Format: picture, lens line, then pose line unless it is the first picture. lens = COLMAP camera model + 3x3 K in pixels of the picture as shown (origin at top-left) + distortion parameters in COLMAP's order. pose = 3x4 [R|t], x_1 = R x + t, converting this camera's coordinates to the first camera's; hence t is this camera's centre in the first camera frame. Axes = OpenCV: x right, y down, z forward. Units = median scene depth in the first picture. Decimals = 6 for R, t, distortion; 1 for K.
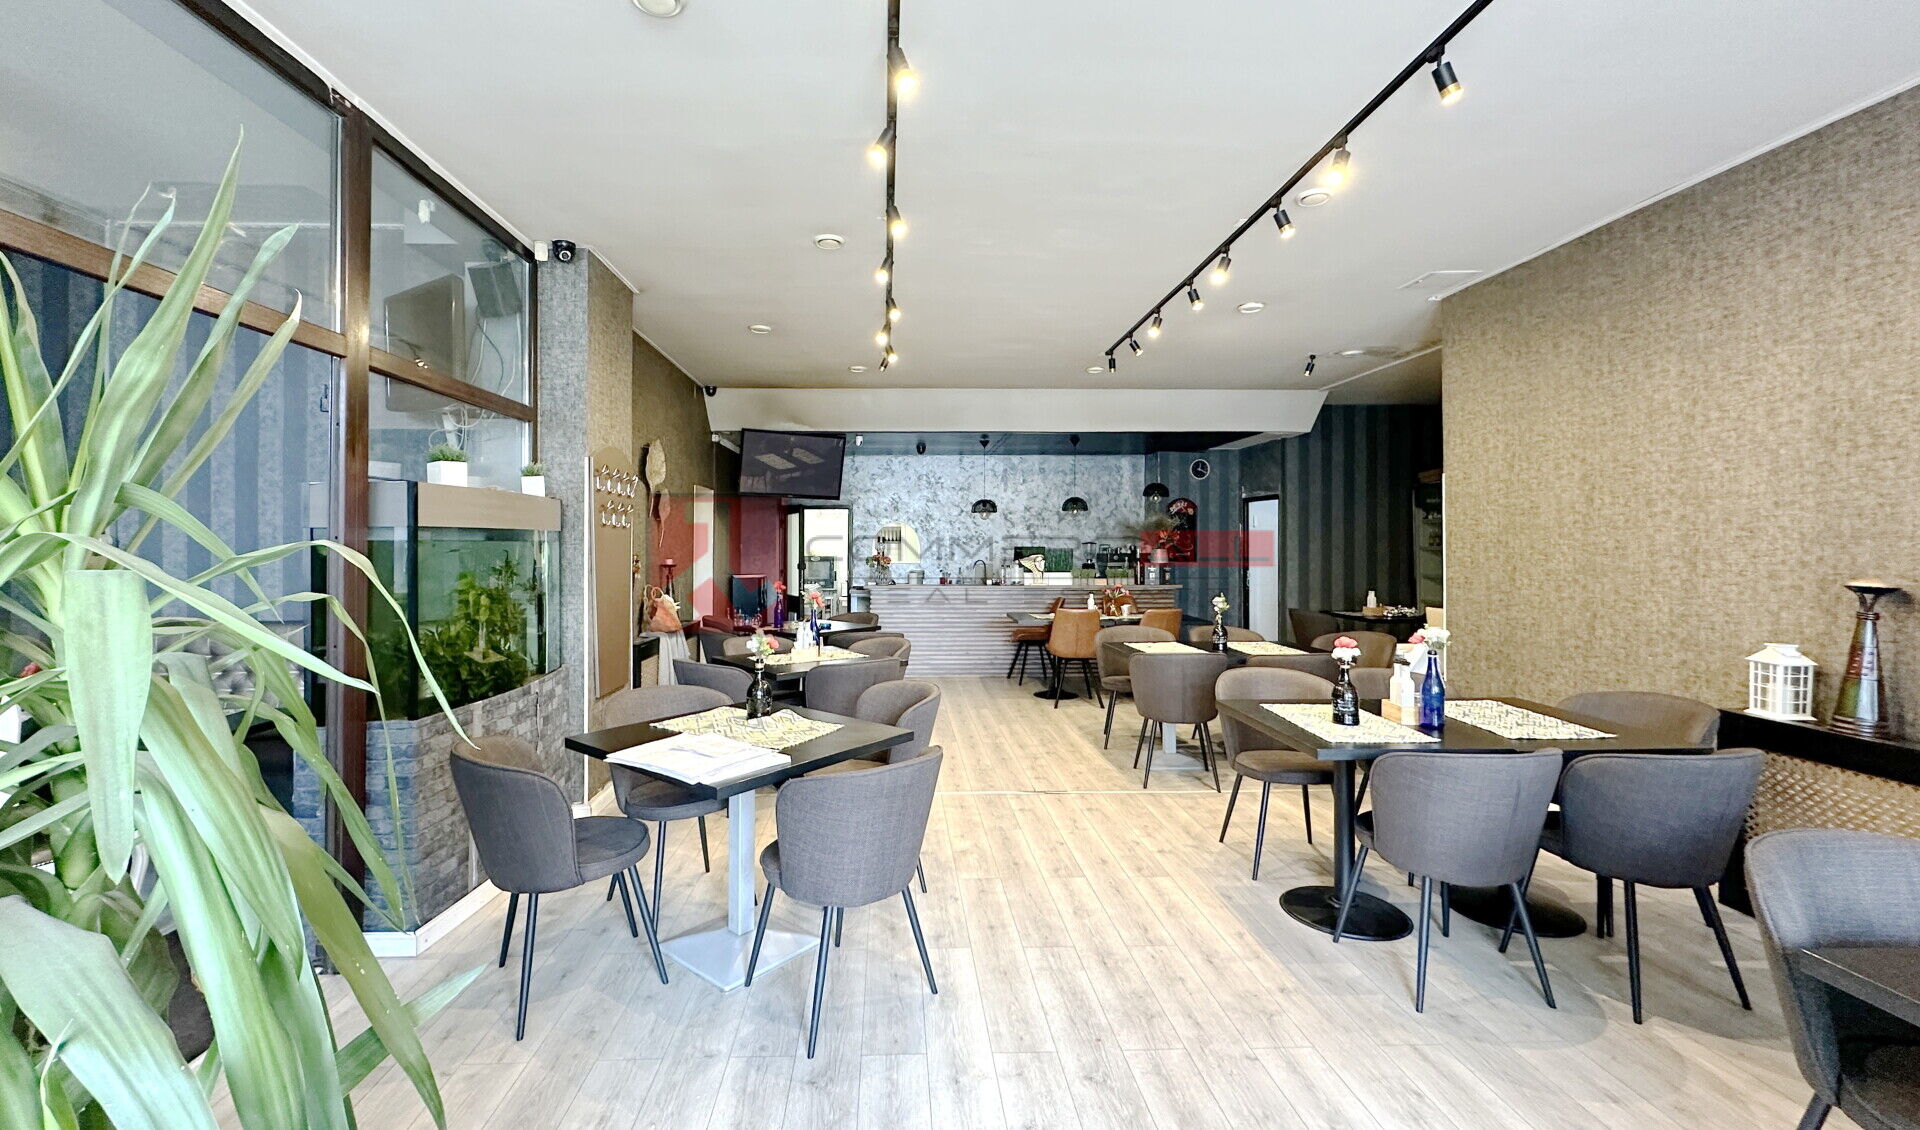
lens RADIAL K [[807.1, 0, 938.7], [0, 807.1, 559.0], [0, 0, 1]] dist [-0.000781, 0.000304]
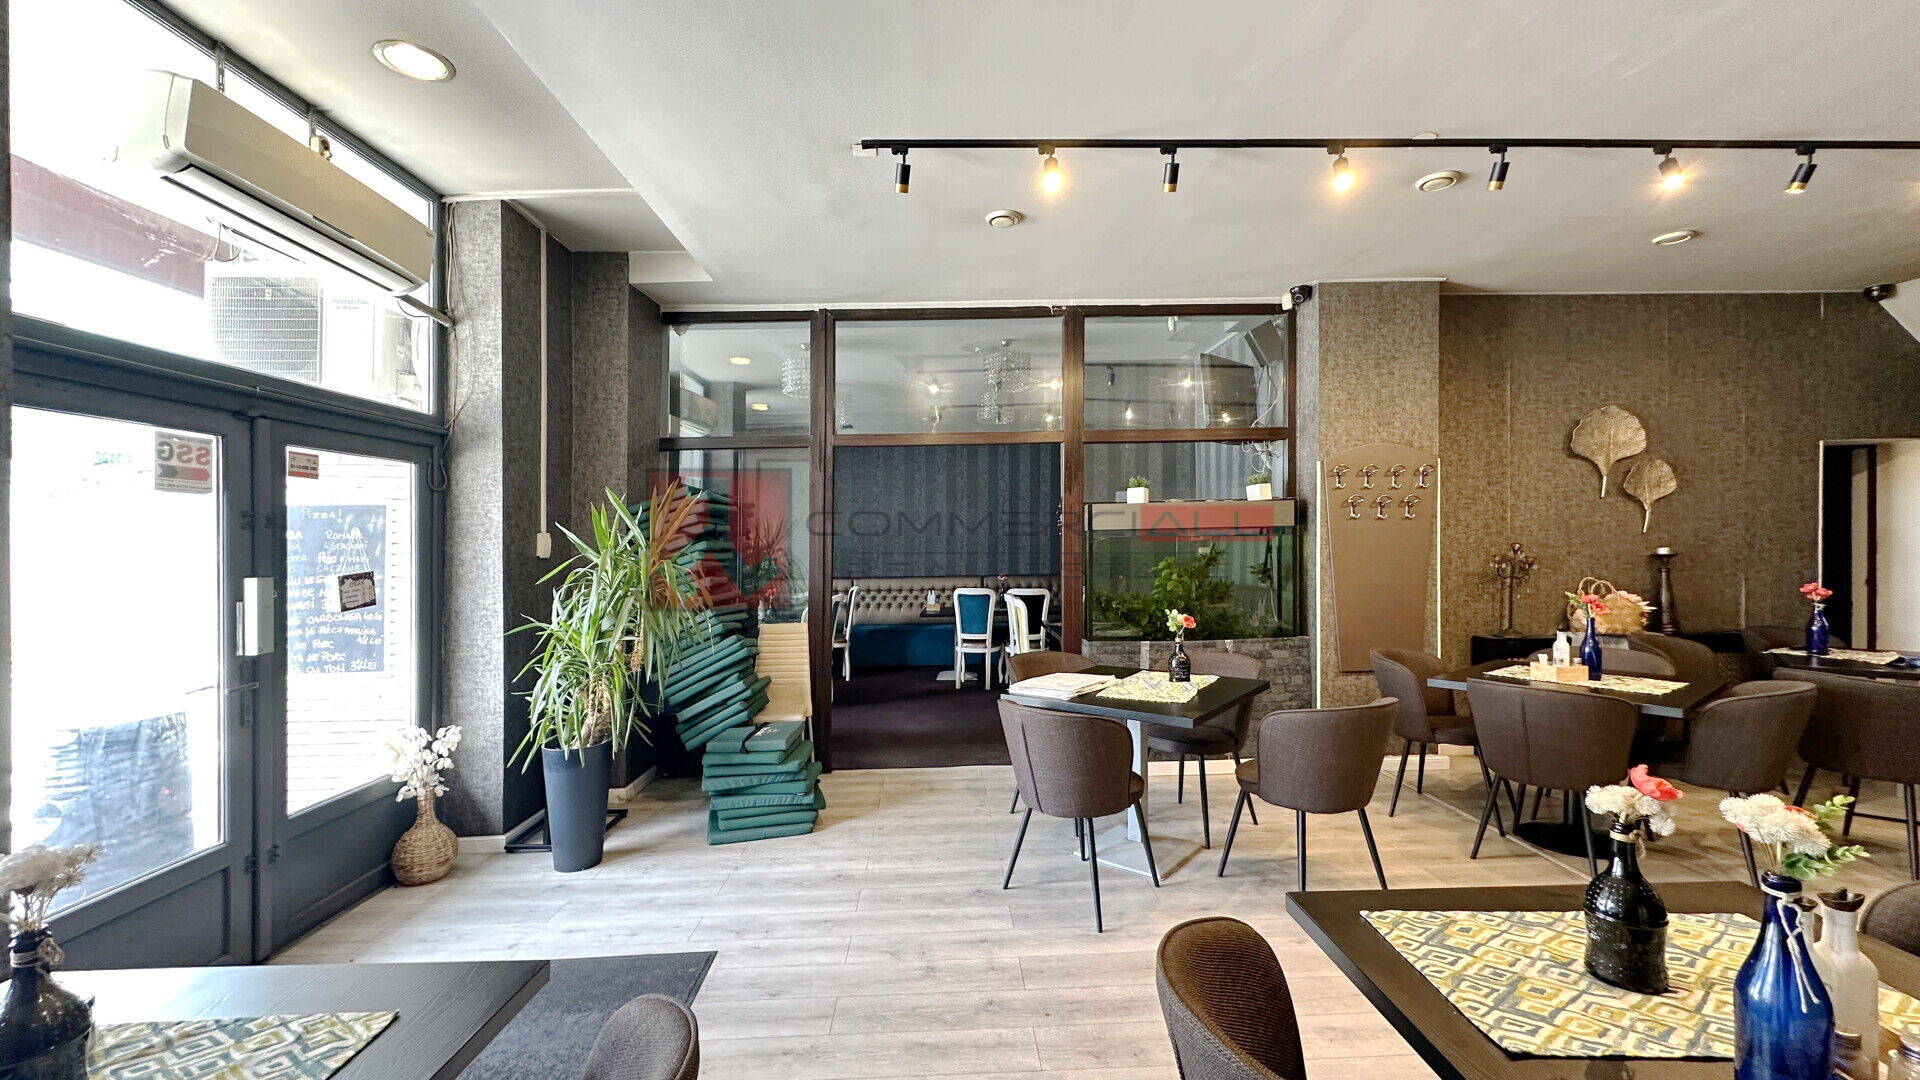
lens RADIAL K [[768.1, 0, 970.8], [0, 768.1, 525.8], [0, 0, 1]] dist [-0.000750, 0.000240]
pose [[-0.007119, -0.019290, -0.999789, 0.773074], [0.001436, 0.999813, -0.019300, -0.013619], [0.999974, -0.001574, -0.007090, 0.579915]]
